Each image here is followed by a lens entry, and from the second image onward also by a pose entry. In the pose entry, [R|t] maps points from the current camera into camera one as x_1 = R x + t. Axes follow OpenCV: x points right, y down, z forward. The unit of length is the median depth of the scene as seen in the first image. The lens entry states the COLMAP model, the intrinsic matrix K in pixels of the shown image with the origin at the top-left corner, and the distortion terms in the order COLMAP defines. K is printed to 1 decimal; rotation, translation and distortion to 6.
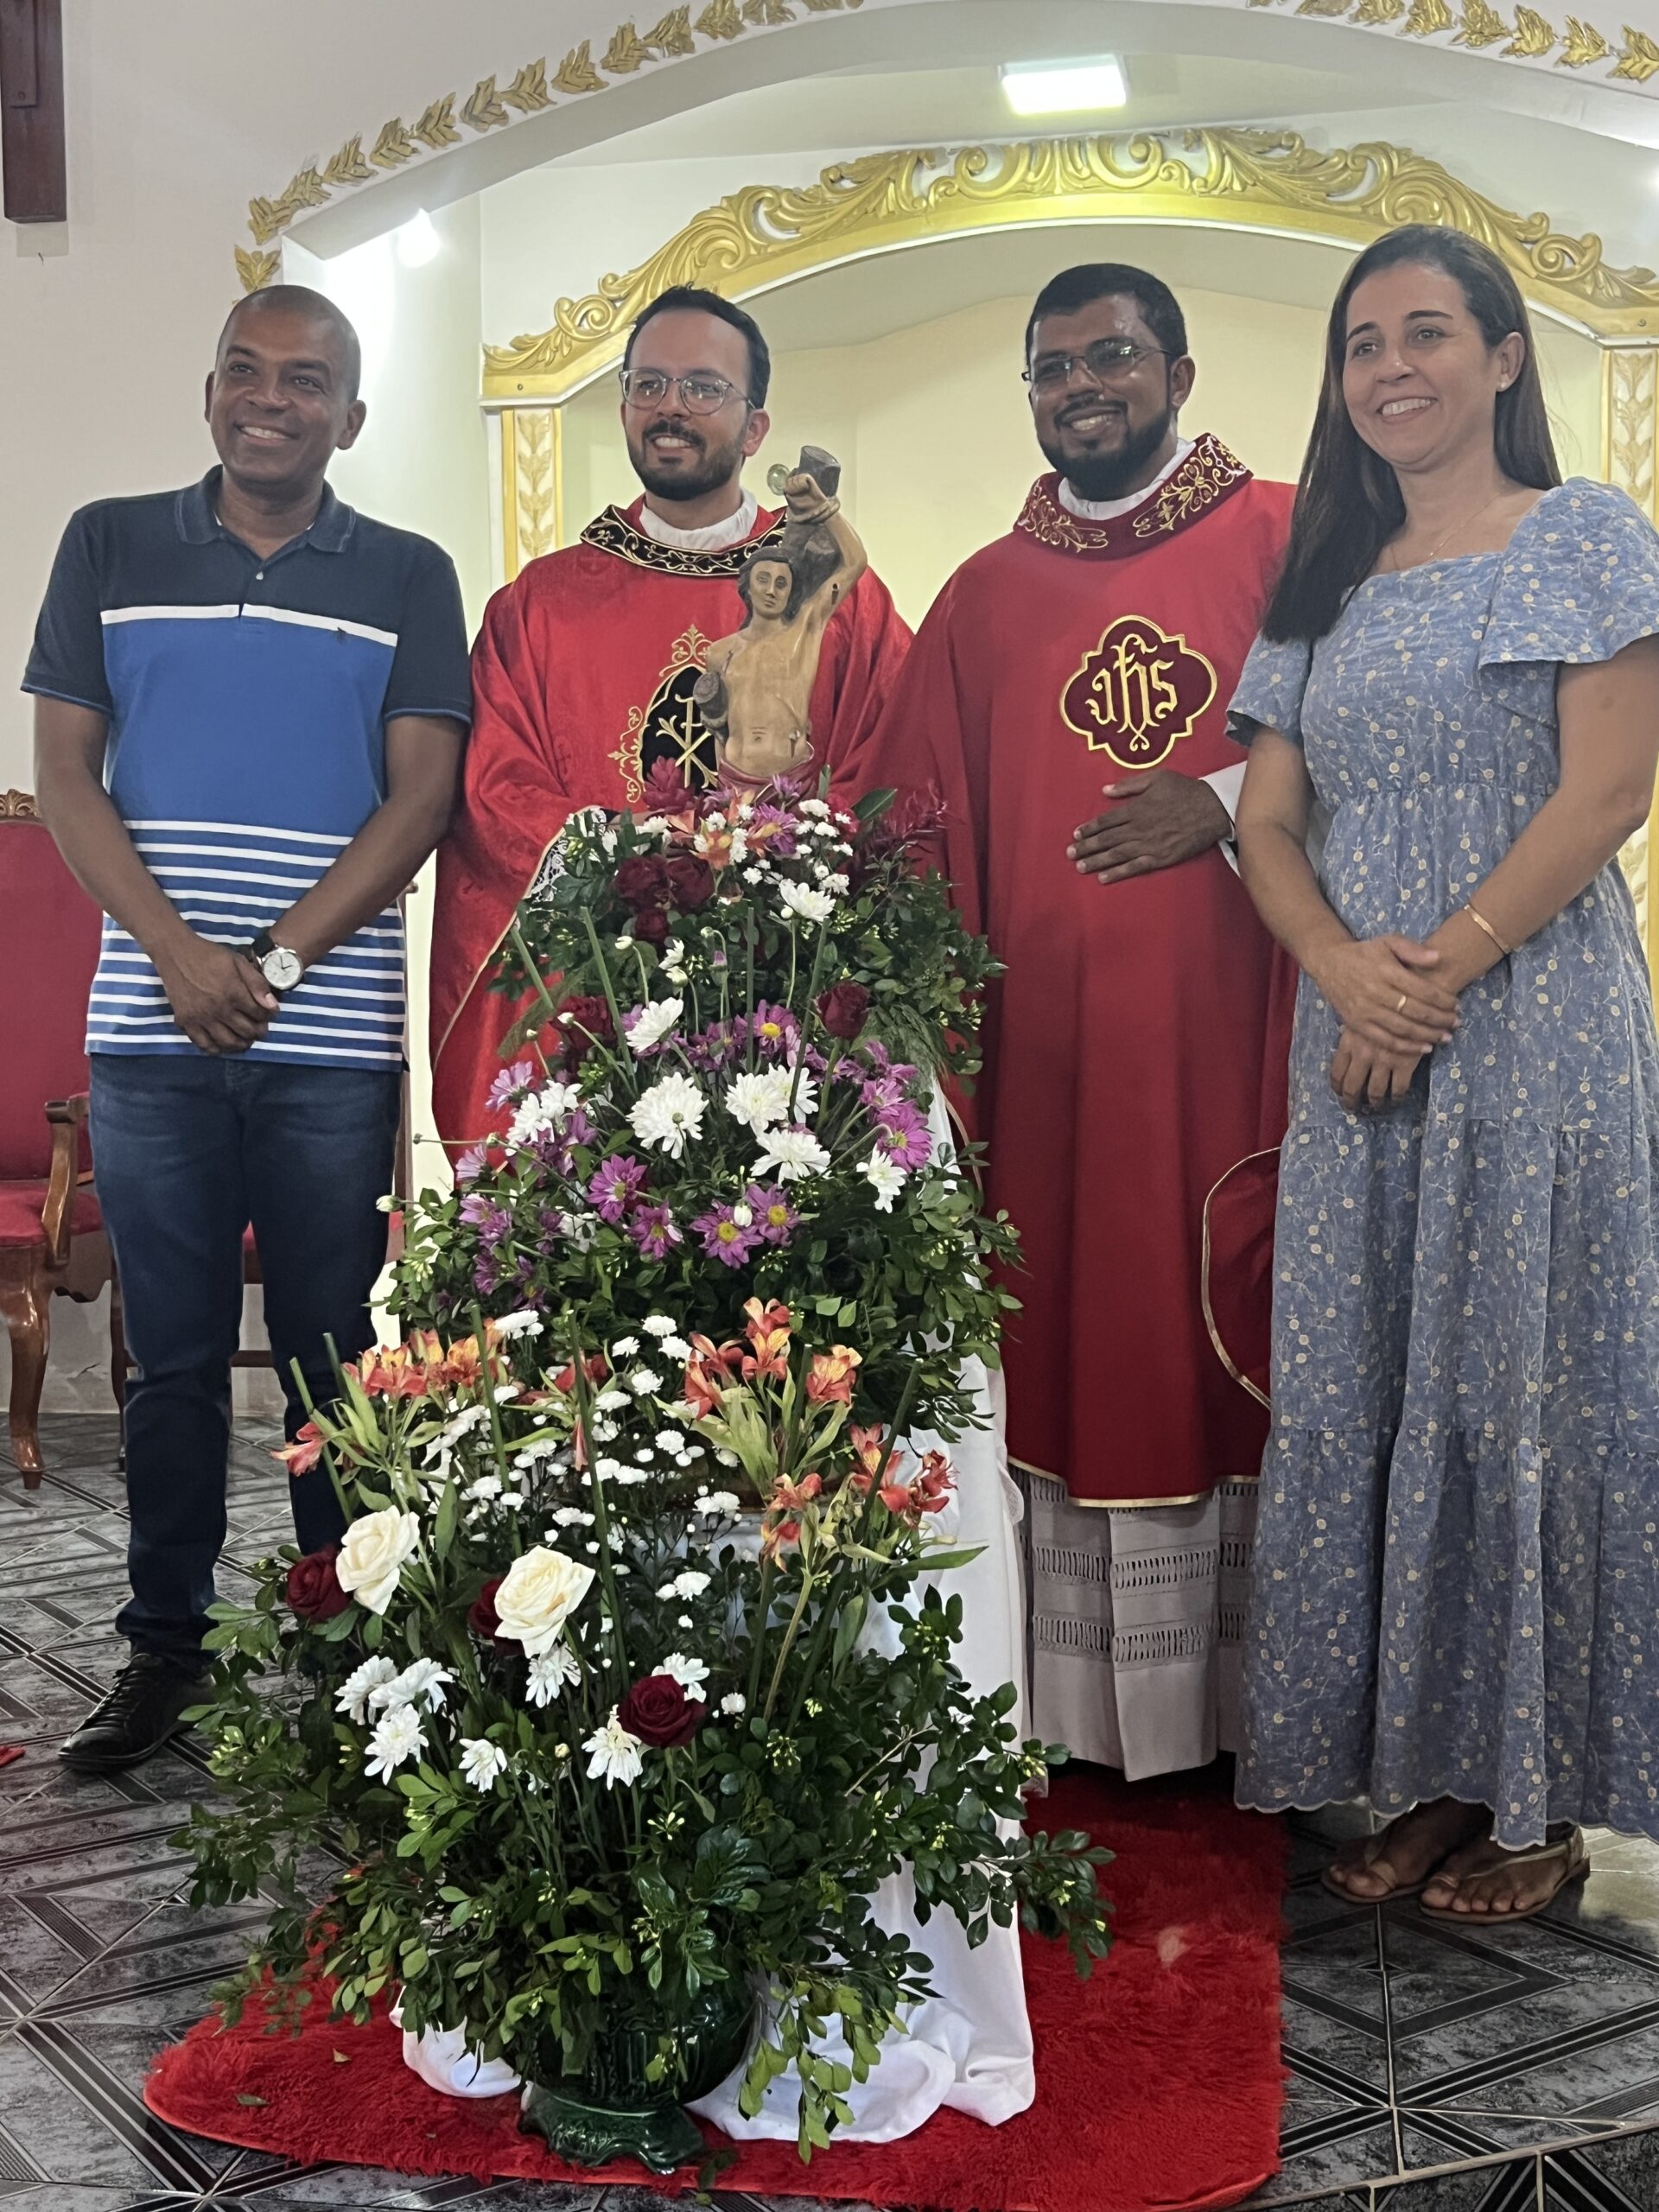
lens RADIAL K [[2557.9, 0, 829.5], [0, 2557.9, 1106.0], [0, 0, 1]] dist [0.072889, -0.007863]
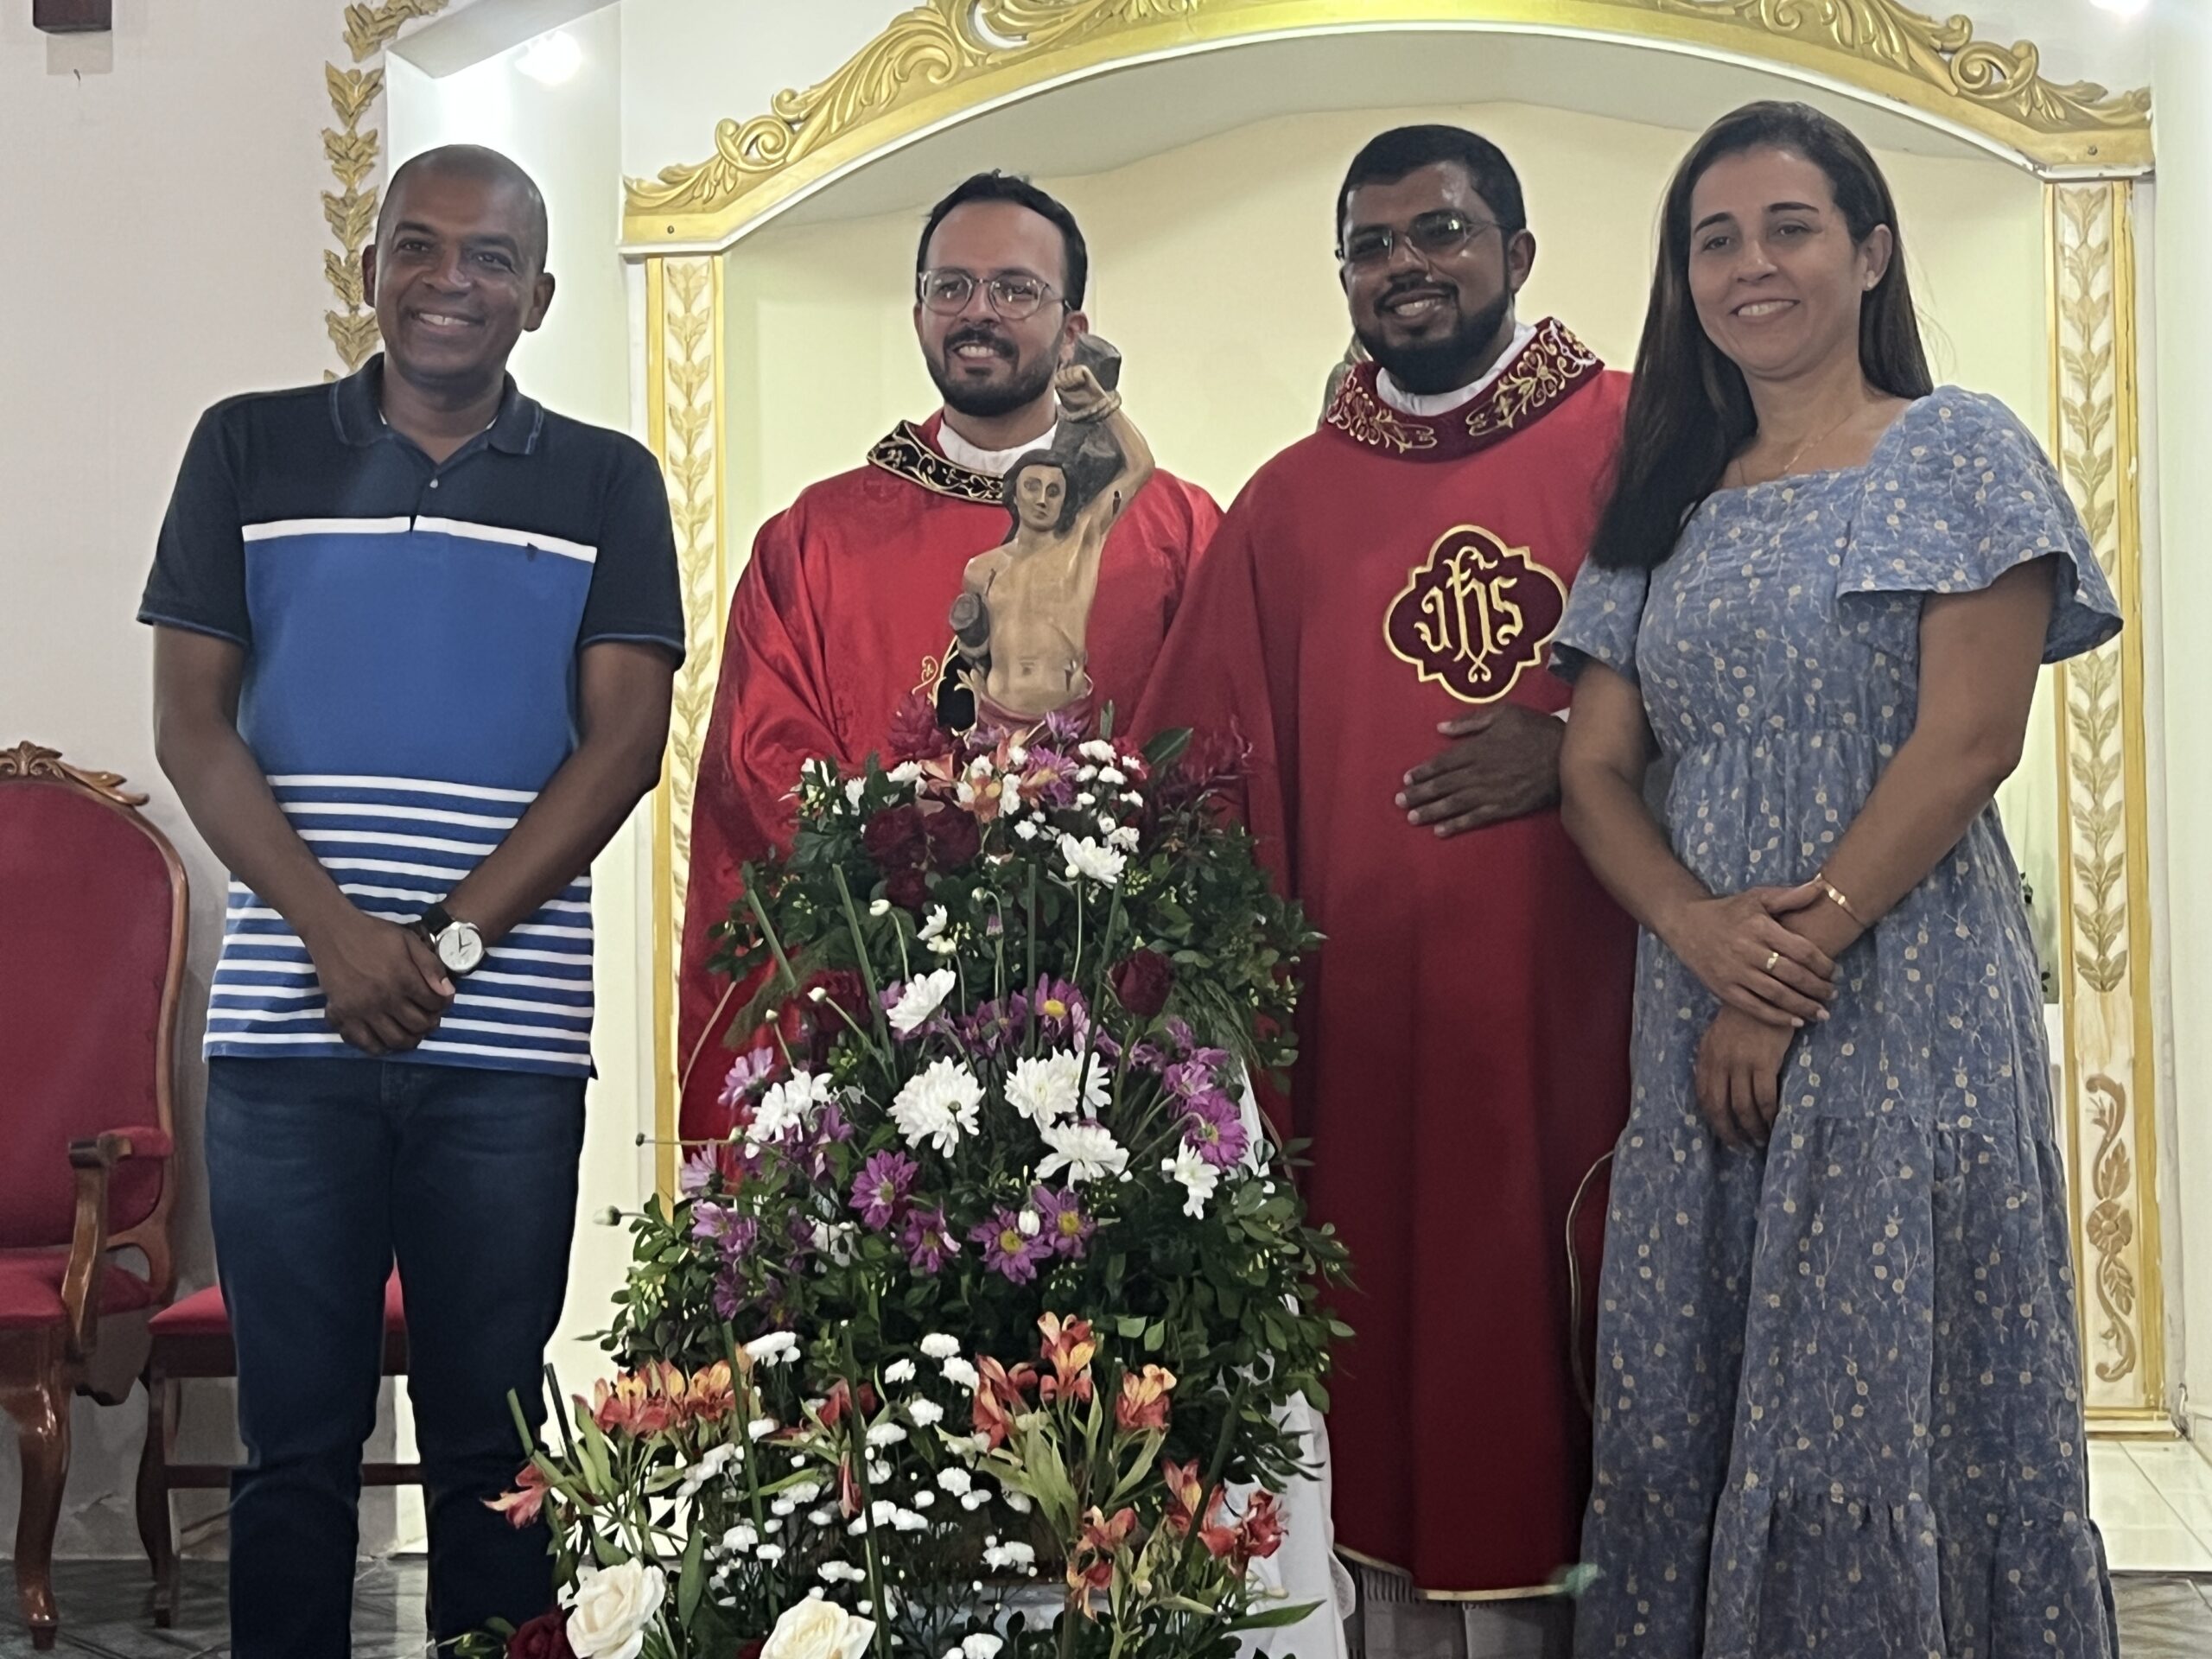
lens RADIAL K [[3733.3, 0, 1106.0], [0, 3733.3, 829.5], [0, 0, 1]] dist [0.064544, 1.223711]
pose [[0.999629, -0.005906, 0.026589, -0.038241], [0.008545, 0.994926, -0.100241, 0.035322], [-0.025862, 0.100431, 0.994608, -0.238040]]
